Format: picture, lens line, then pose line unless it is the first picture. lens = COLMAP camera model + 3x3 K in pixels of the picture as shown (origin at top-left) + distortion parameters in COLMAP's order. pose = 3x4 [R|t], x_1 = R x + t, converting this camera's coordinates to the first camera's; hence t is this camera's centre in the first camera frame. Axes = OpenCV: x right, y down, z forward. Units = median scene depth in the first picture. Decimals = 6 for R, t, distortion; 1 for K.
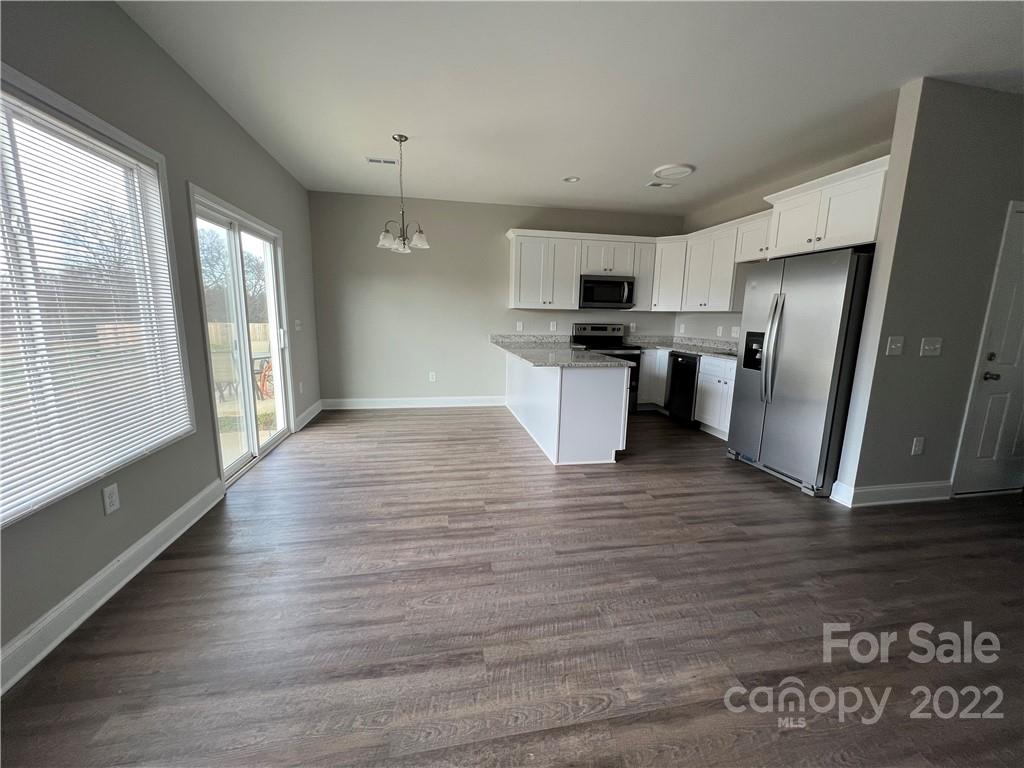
lens RADIAL K [[408.4, 0, 510.0], [0, 408.4, 382.1], [0, 0, 1]] dist [-0.000942, -0.000053]
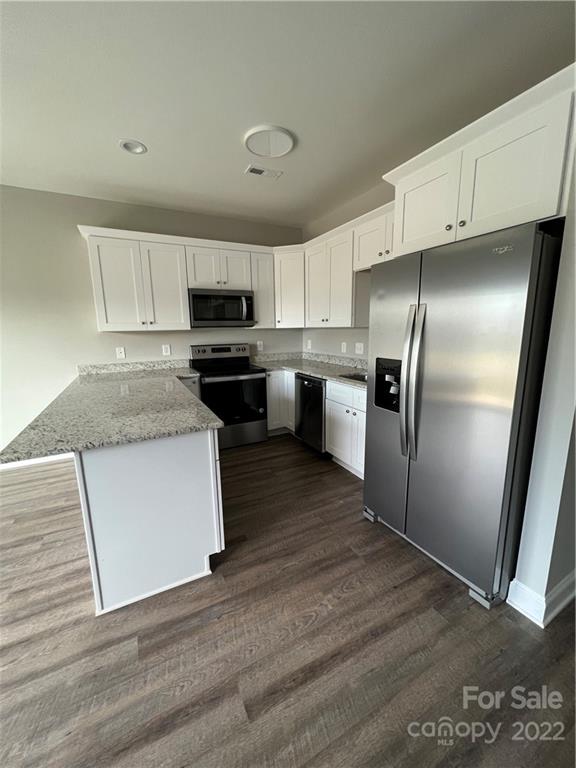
lens RADIAL K [[306.3, 0, 290.4], [0, 306.3, 383.0], [0, 0, 1]] dist [-0.000942, -0.000053]
pose [[0.955251, -0.086496, 0.282869, 0.223629], [0.082213, 0.996249, 0.027000, -0.086442], [-0.284143, -0.002537, 0.958778, 0.423383]]
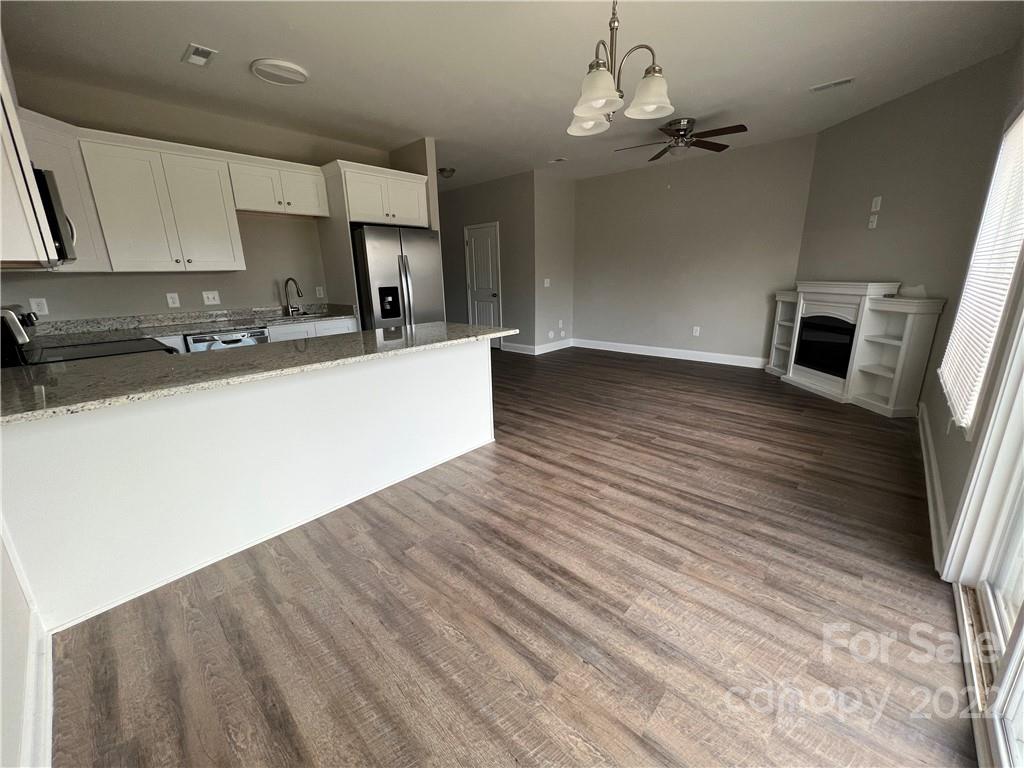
lens RADIAL K [[408.4, 0, 510.0], [0, 408.4, 382.1], [0, 0, 1]] dist [-0.000942, -0.000053]
pose [[-0.594437, -0.213822, 0.775193, -0.484365], [0.143771, 0.920208, 0.364069, -0.200595], [-0.791185, 0.327867, -0.516265, 1.144431]]
